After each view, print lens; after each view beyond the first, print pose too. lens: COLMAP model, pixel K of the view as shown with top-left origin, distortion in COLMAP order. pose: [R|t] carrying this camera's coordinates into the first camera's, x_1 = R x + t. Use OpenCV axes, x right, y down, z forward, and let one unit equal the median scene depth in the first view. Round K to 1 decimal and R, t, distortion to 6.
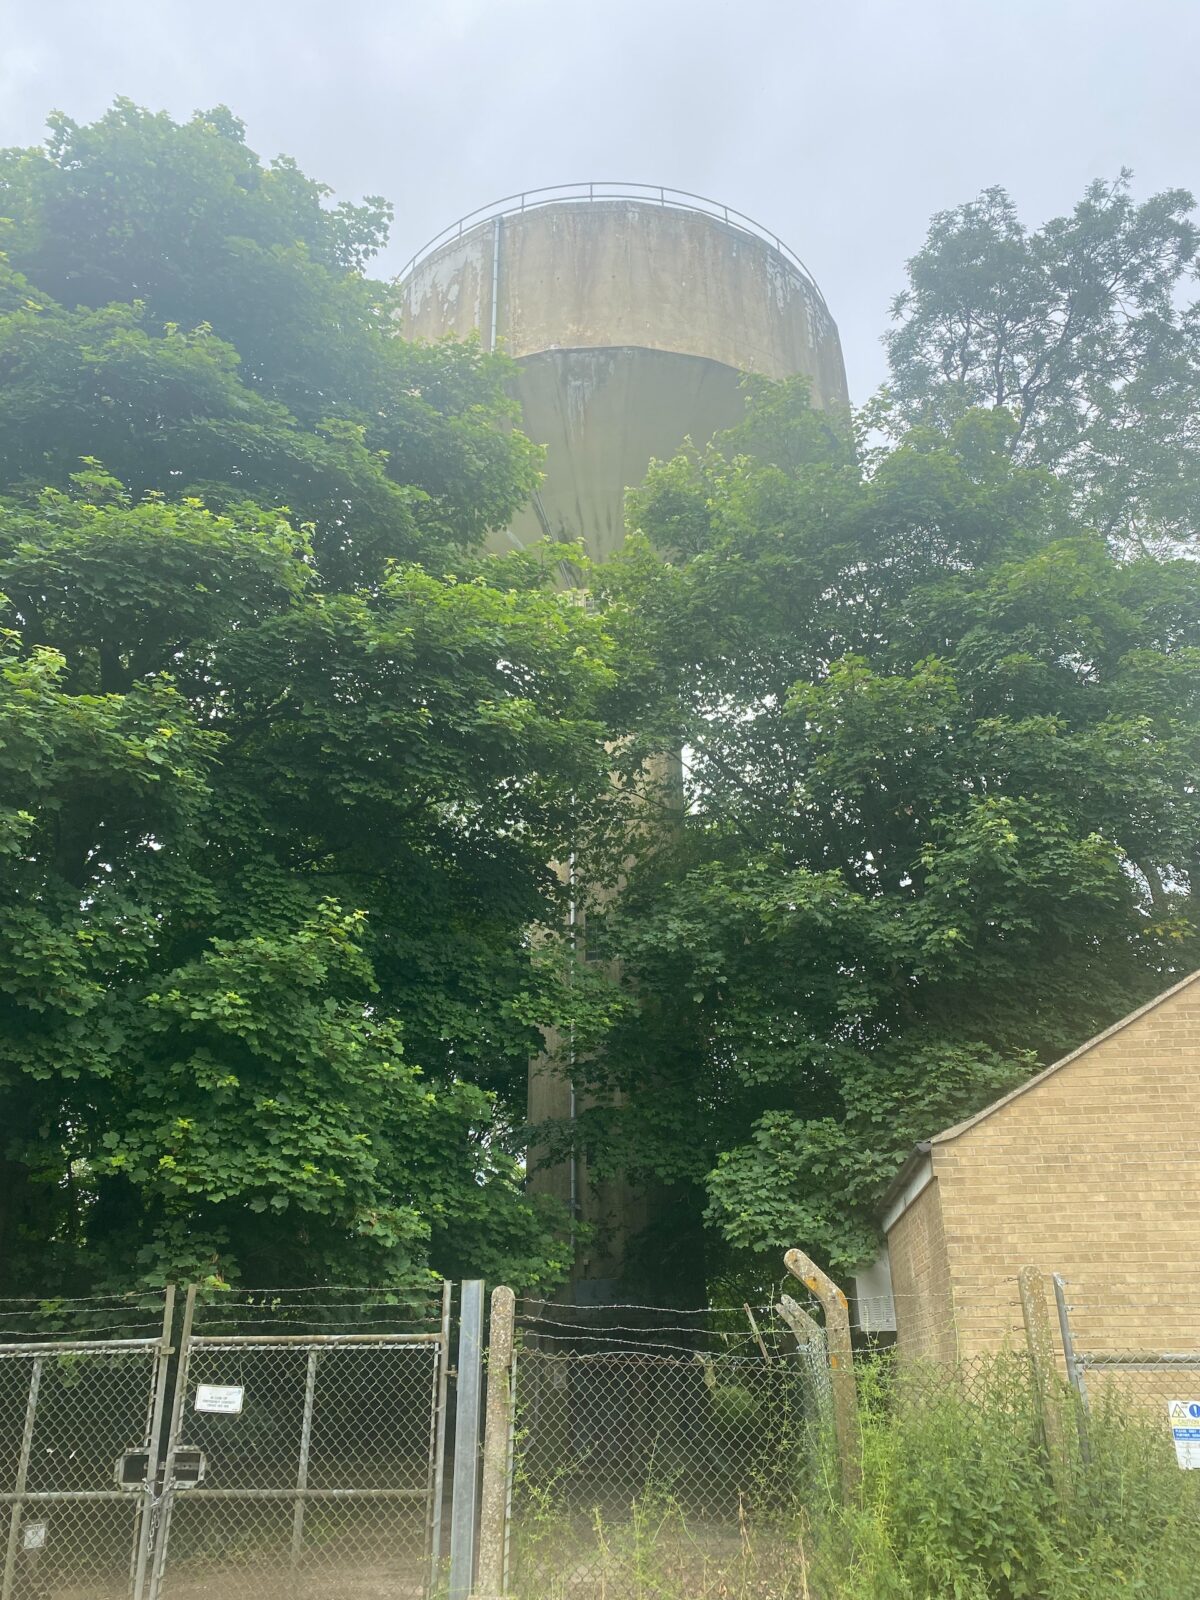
lens RADIAL K [[1191.6, 0, 564.6], [0, 1191.6, 806.7], [0, 0, 1]] dist [0.042921, -0.043471]
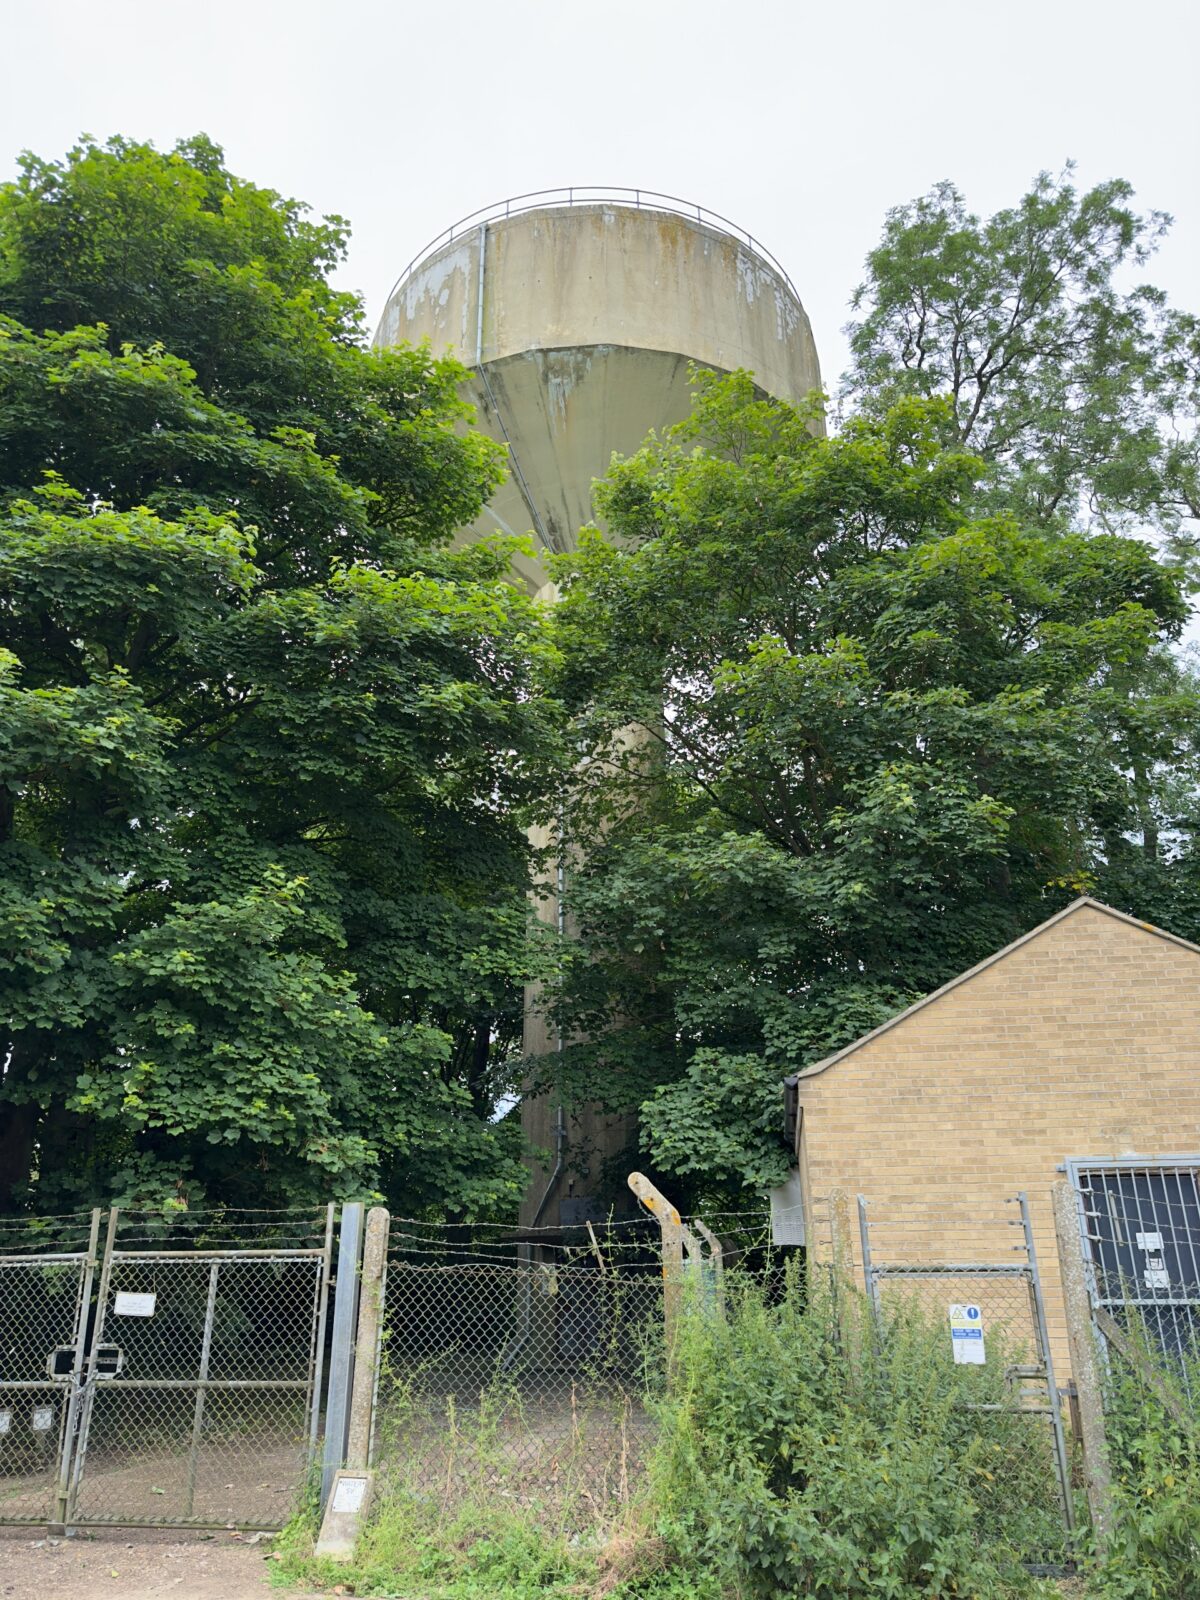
lens RADIAL K [[1095.5, 0, 608.8], [0, 1095.5, 820.1], [0, 0, 1]] dist [0.063217, -0.077078]
pose [[0.999276, -0.014691, -0.035098, 0.136078], [0.016401, 0.998666, 0.048954, -0.010621], [0.034332, -0.049494, 0.998184, -0.015767]]
